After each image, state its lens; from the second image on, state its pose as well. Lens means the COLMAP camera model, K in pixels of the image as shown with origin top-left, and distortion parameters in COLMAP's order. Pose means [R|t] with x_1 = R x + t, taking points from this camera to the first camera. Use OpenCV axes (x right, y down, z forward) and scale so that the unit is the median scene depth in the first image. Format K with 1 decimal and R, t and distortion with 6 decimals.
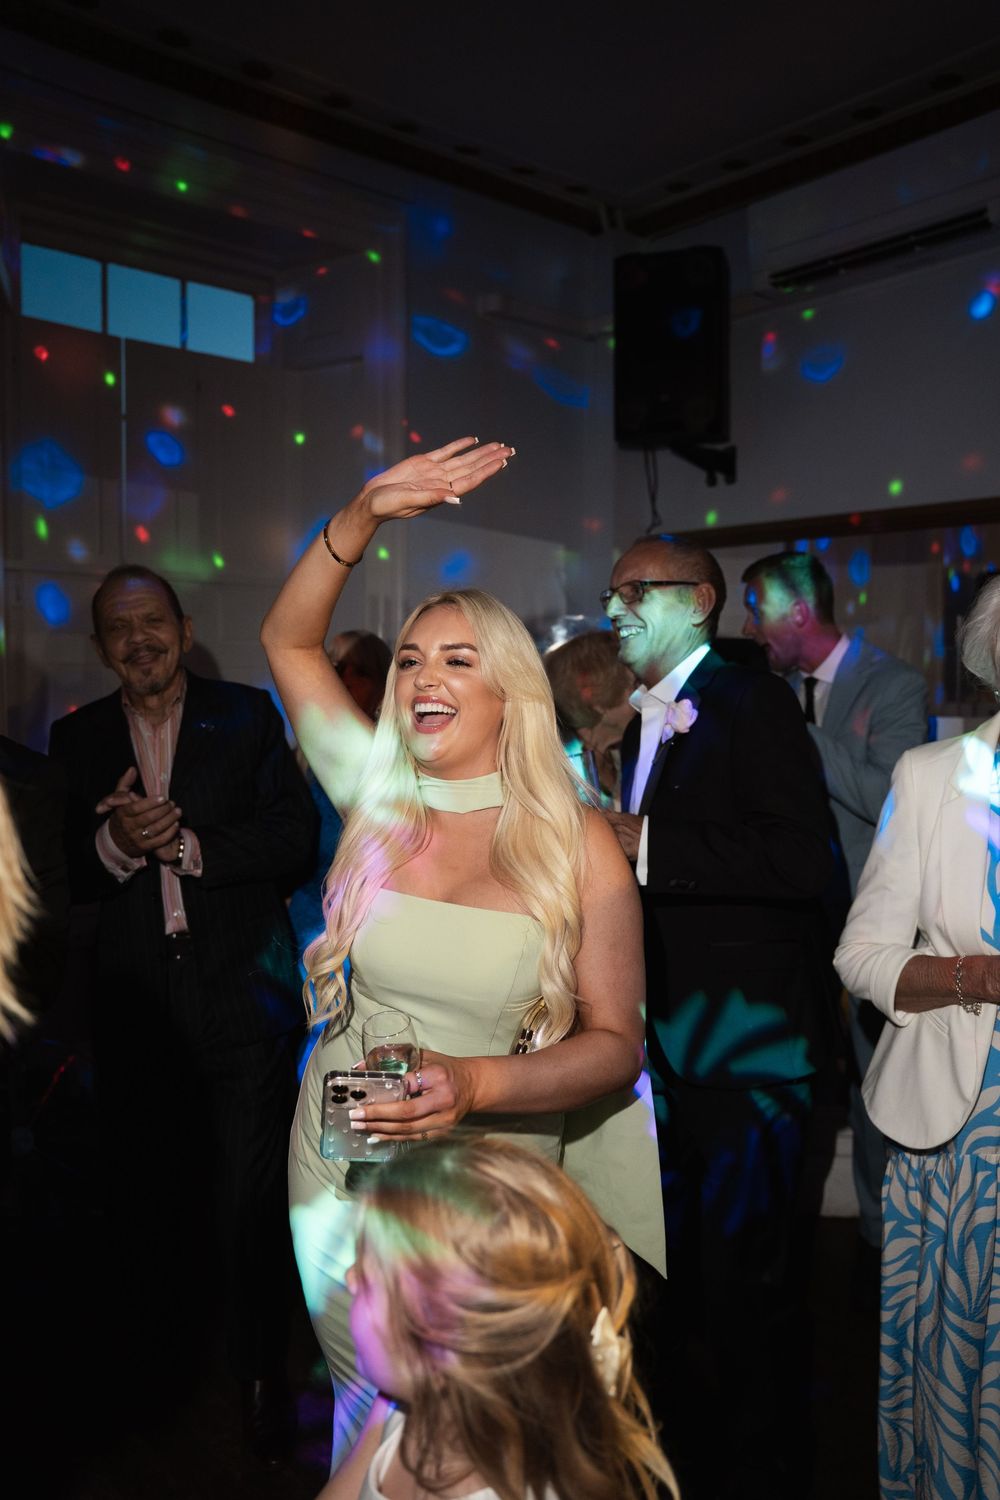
lens RADIAL K [[1106.9, 0, 504.6], [0, 1106.9, 726.1], [0, 0, 1]] dist [-0.033054, 0.000756]
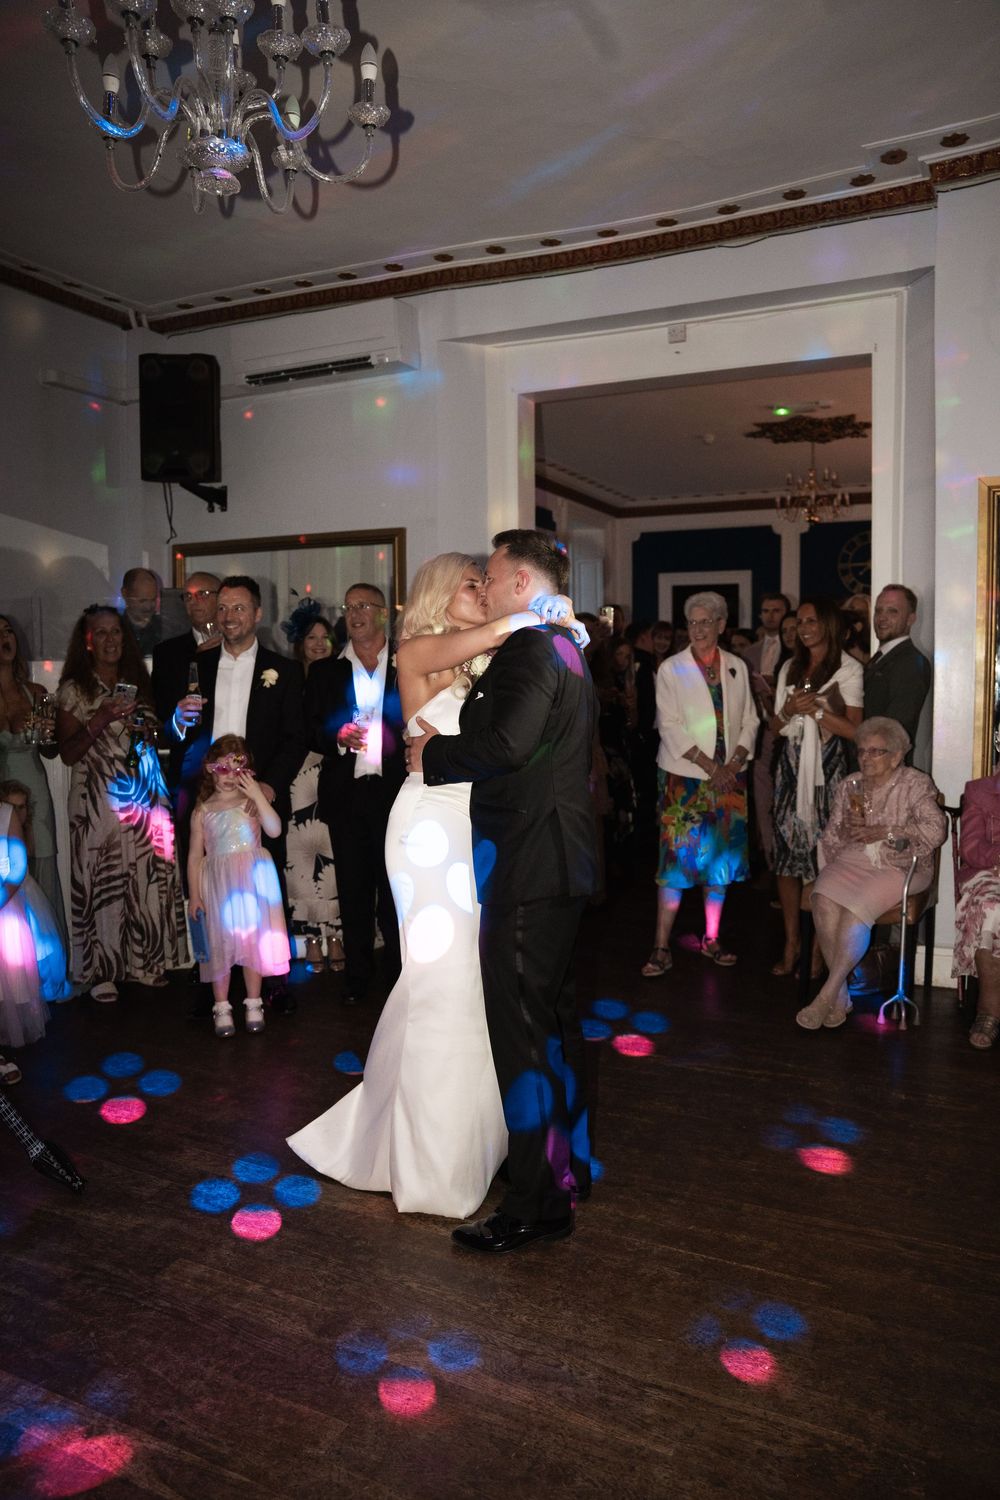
lens RADIAL K [[1044.0, 0, 500.0], [0, 1044.0, 750.0], [0, 0, 1]] dist [-0.138446, 0.102668]
pose [[0.915344, -0.036366, 0.401027, -0.019157], [0.024201, 0.999082, 0.035360, 0.060844], [-0.401944, -0.022662, 0.915384, -0.424169]]
